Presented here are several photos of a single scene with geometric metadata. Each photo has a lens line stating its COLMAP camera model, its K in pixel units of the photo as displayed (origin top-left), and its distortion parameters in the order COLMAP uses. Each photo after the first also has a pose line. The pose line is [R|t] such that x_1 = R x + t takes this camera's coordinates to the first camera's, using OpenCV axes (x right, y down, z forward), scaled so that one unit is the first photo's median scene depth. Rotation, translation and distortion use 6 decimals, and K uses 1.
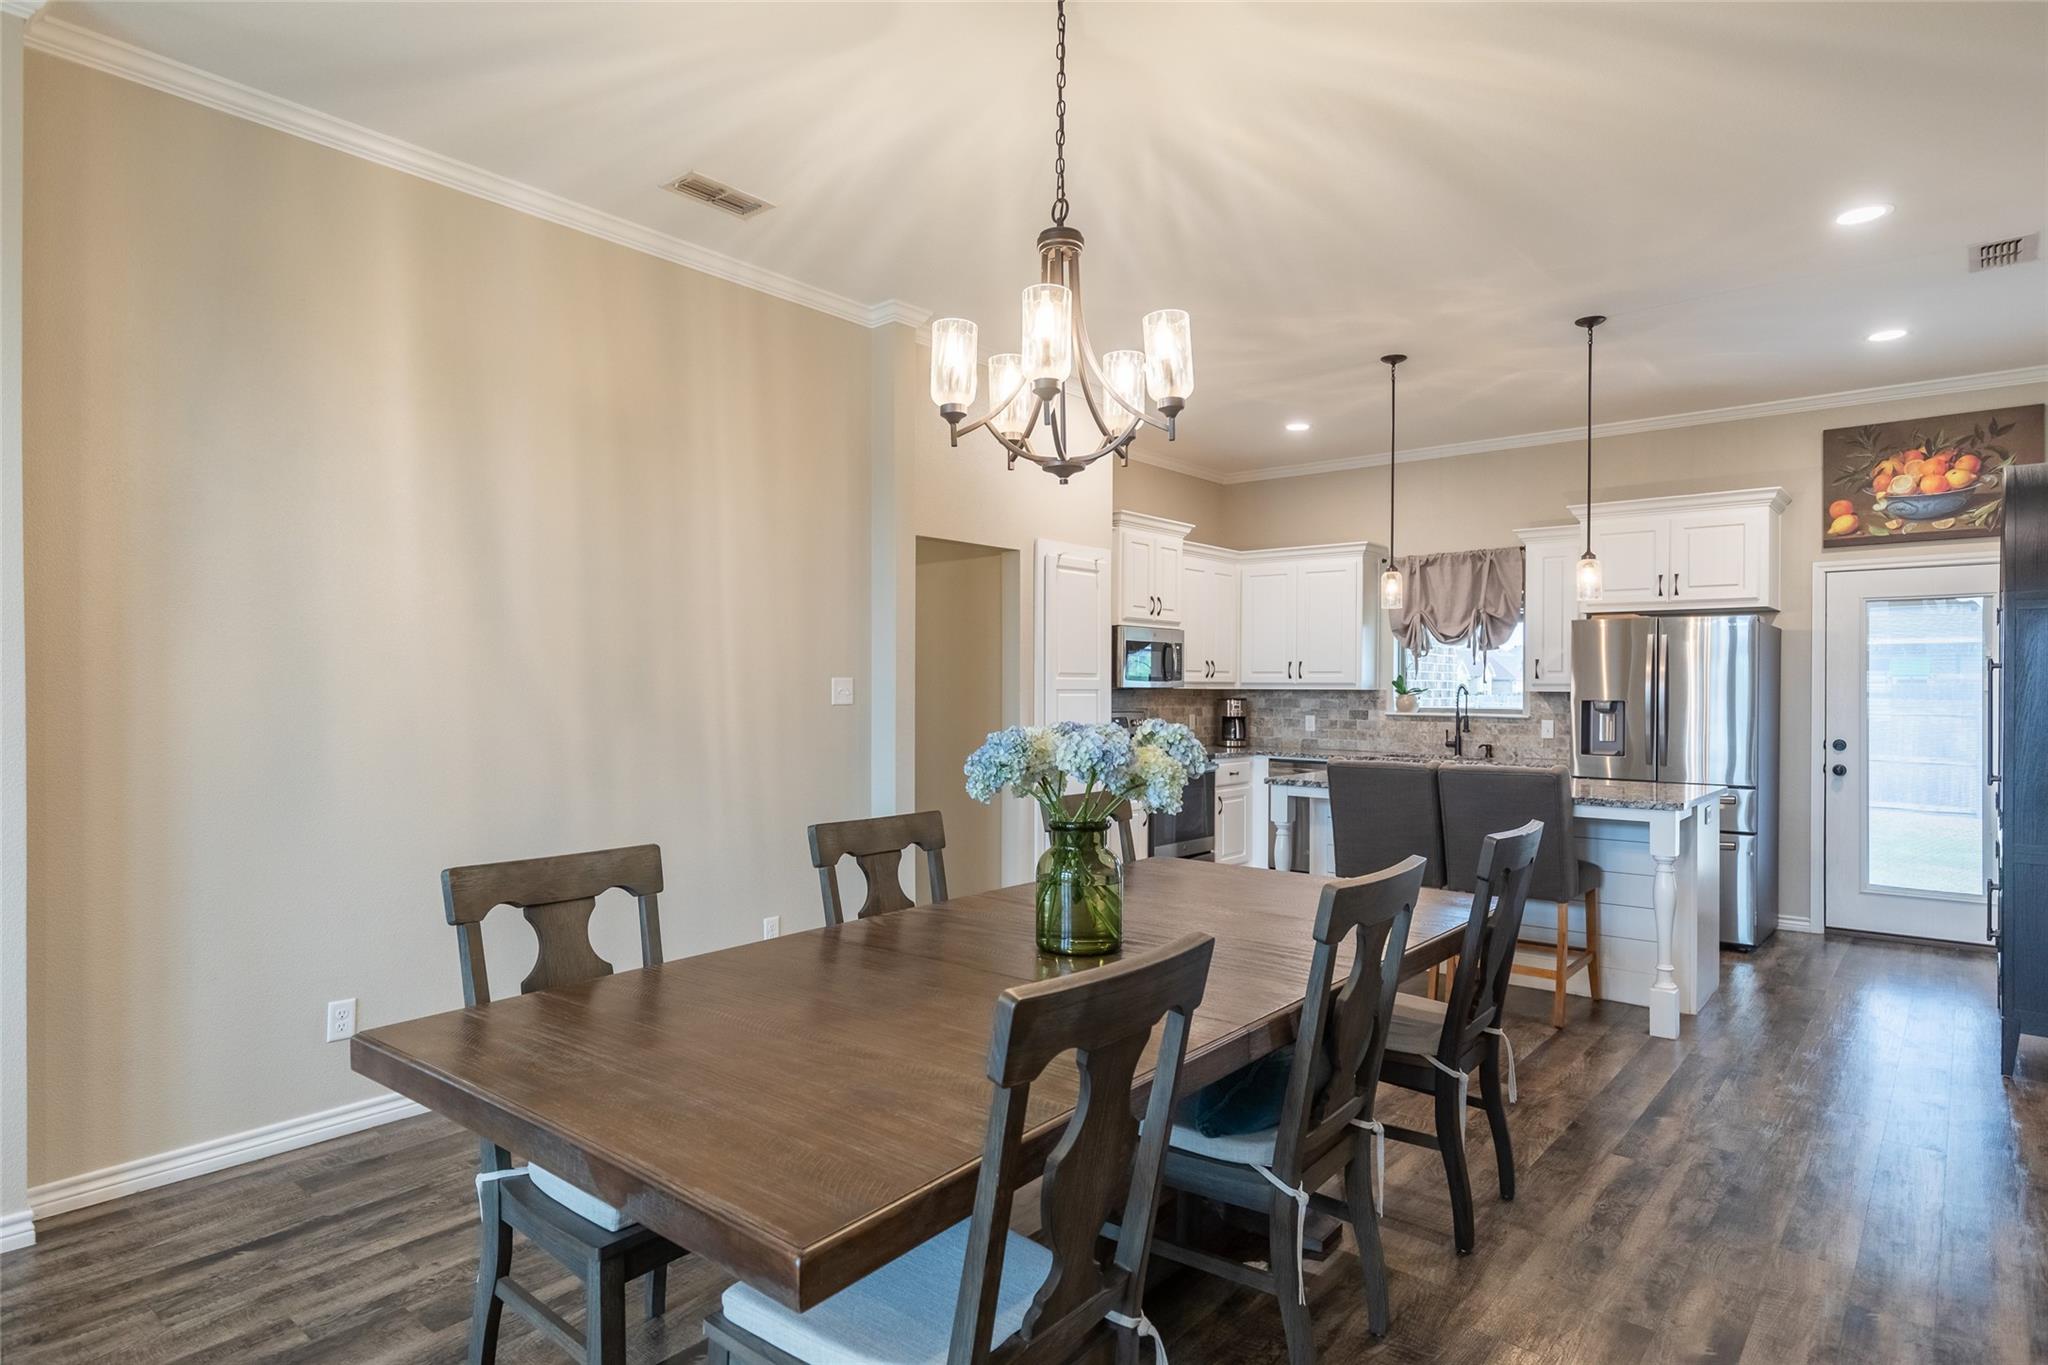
lens RADIAL K [[1149.9, 0, 1056.2], [0, 1149.9, 693.7], [0, 0, 1]] dist [0.006609, 0.001750]
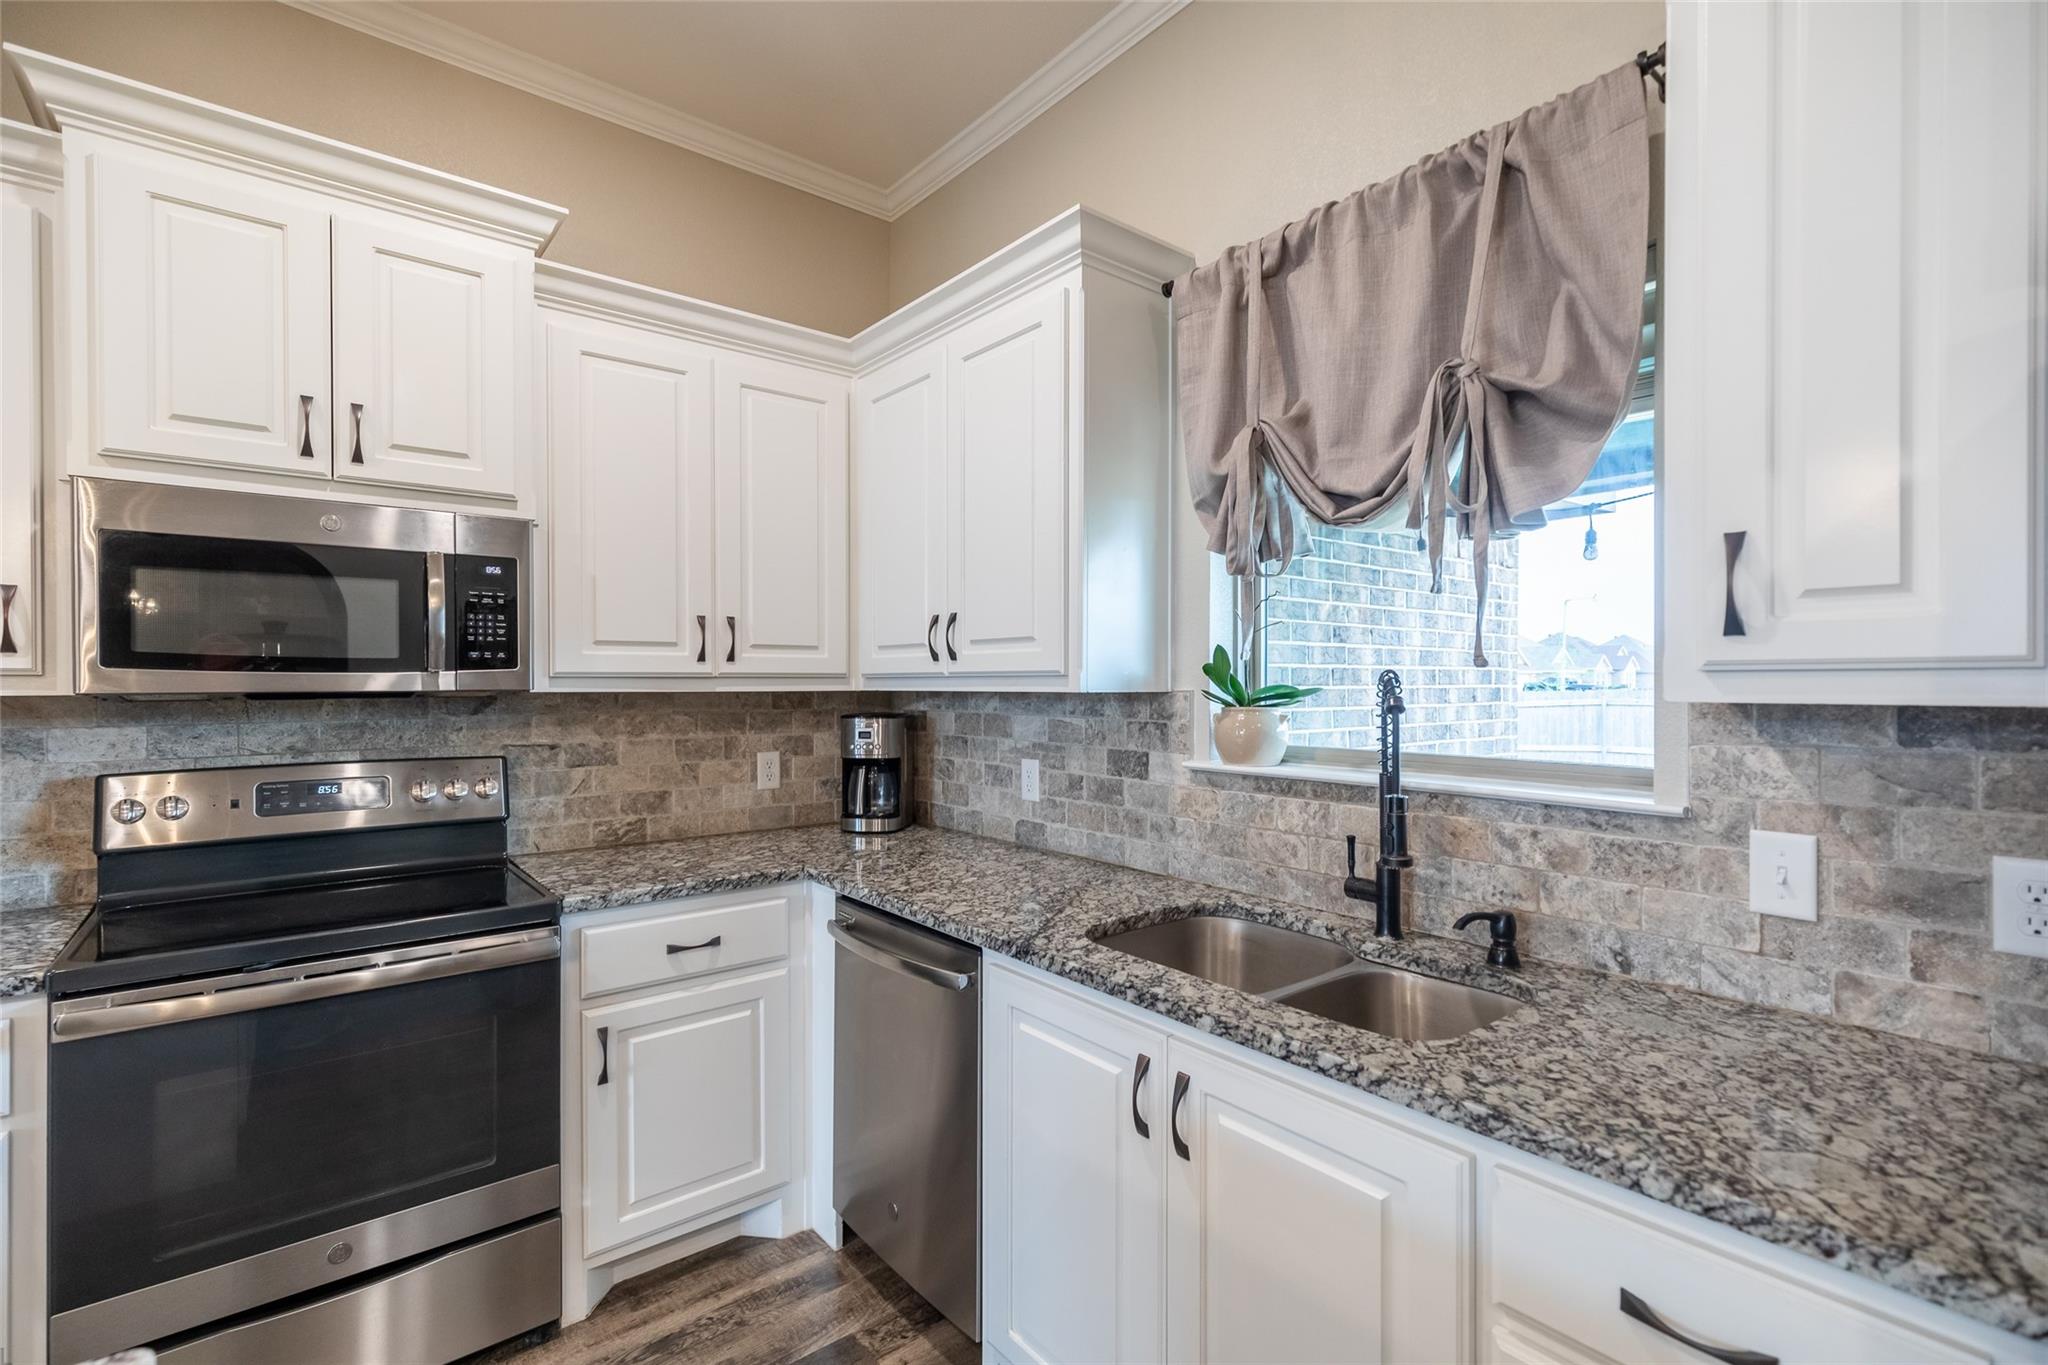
lens RADIAL K [[935.1, 0, 1023.4], [0, 935.1, 689.6], [0, 0, 1]] dist [0.012469, -0.001776]
pose [[0.976684, -0.005636, -0.214606, 0.321707], [0.005759, 0.999983, -0.000053, -0.004734], [0.214603, -0.001185, 0.976701, 0.787193]]
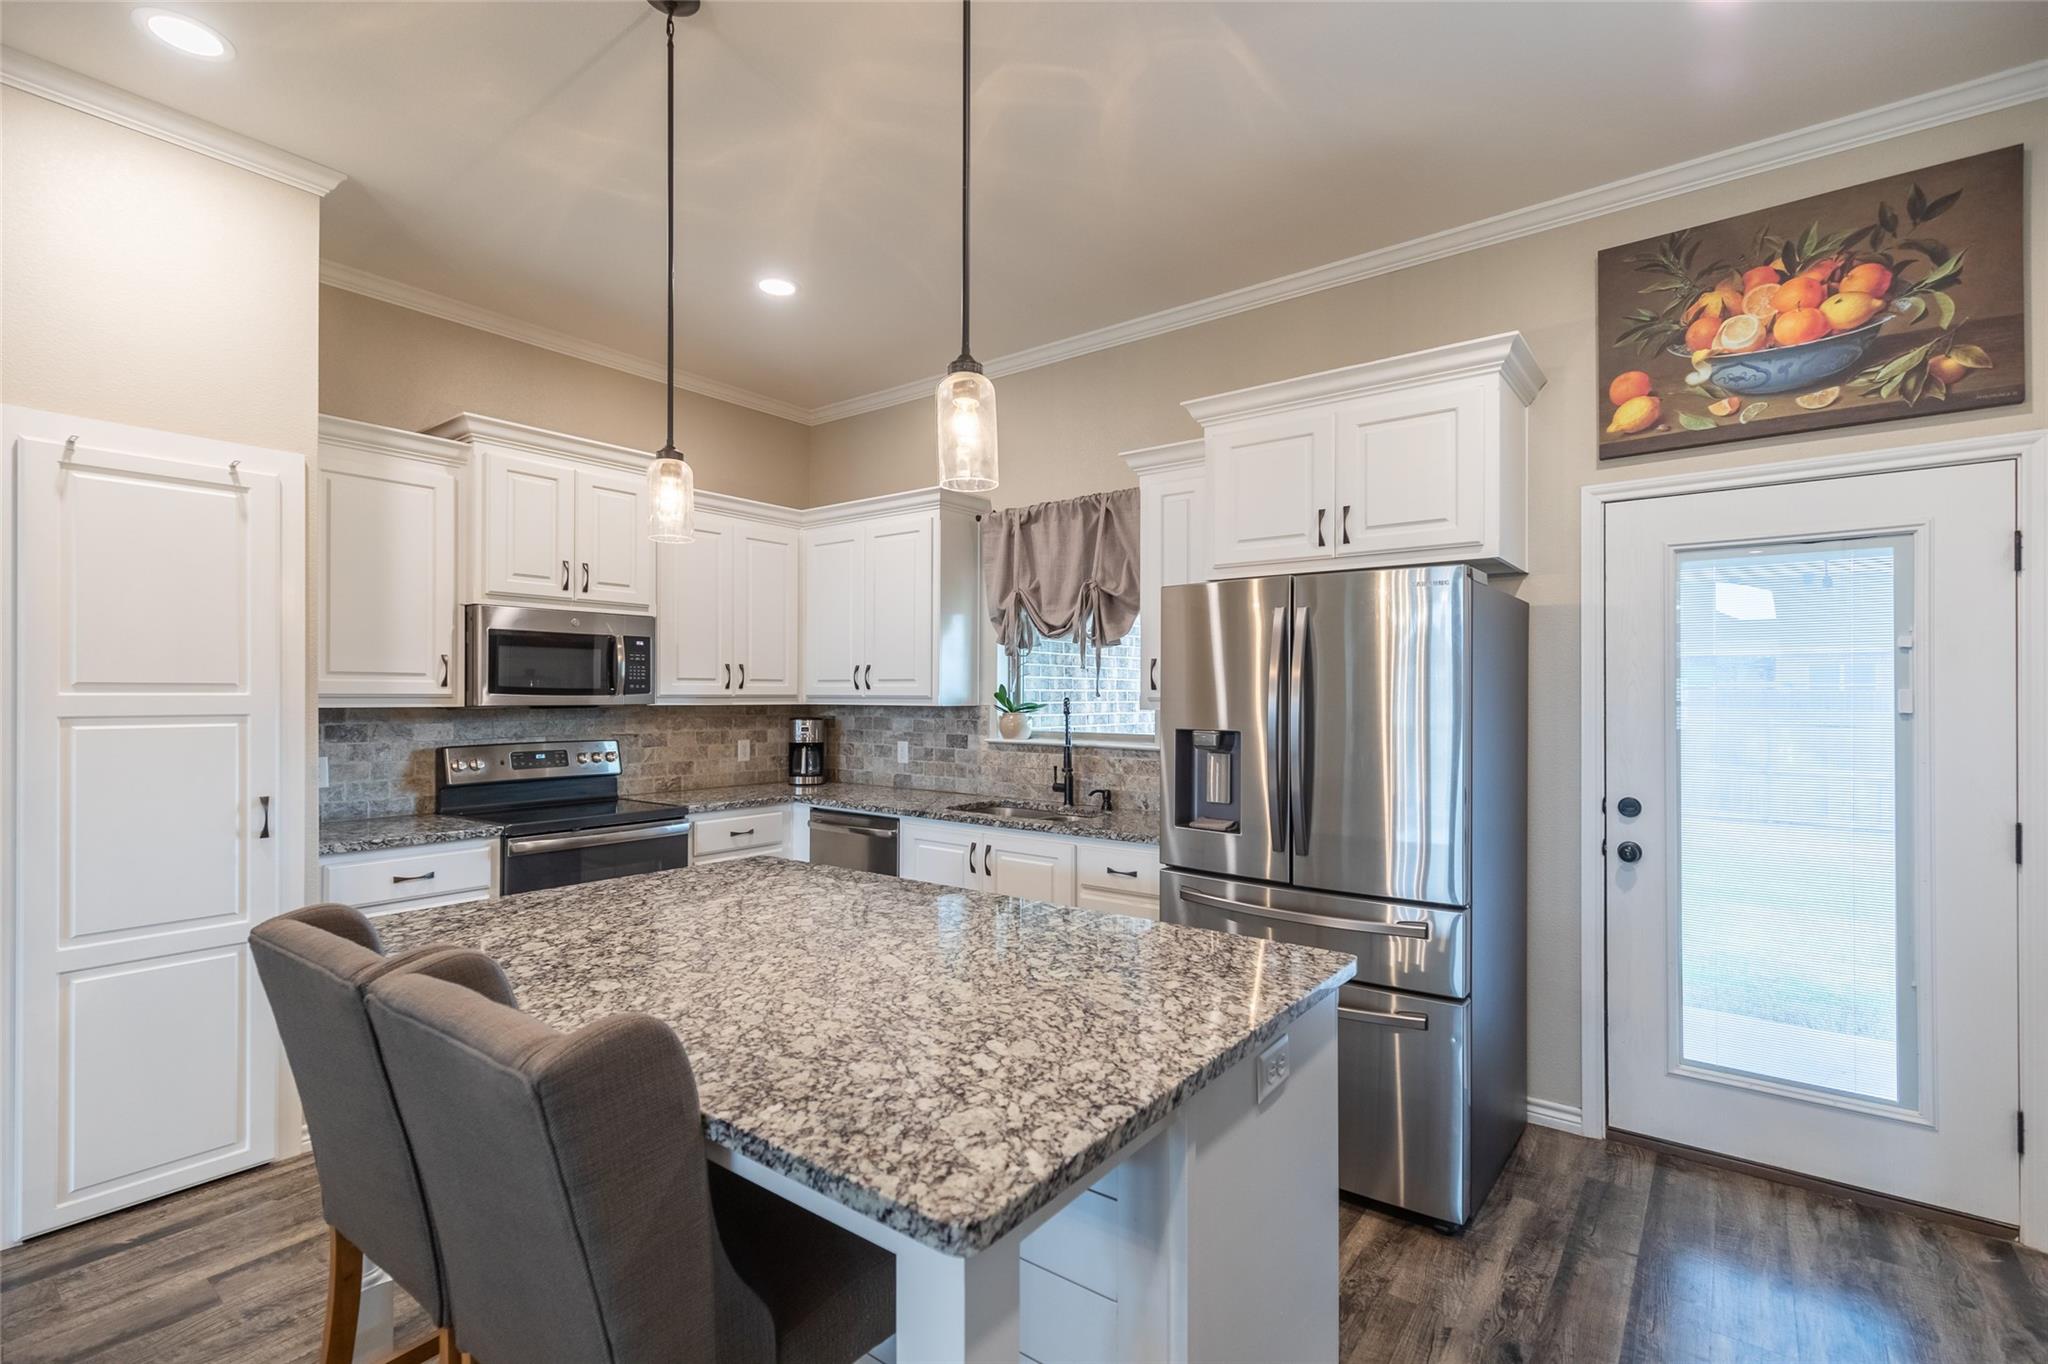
lens RADIAL K [[935.1, 0, 1030.4], [0, 935.1, 693.6], [0, 0, 1]] dist [0.012469, -0.001776]
pose [[0.999706, -0.002762, 0.024107, 0.322976], [0.002921, 0.999974, -0.006557, -0.007452], [-0.024088, 0.006625, 0.999688, 0.471378]]
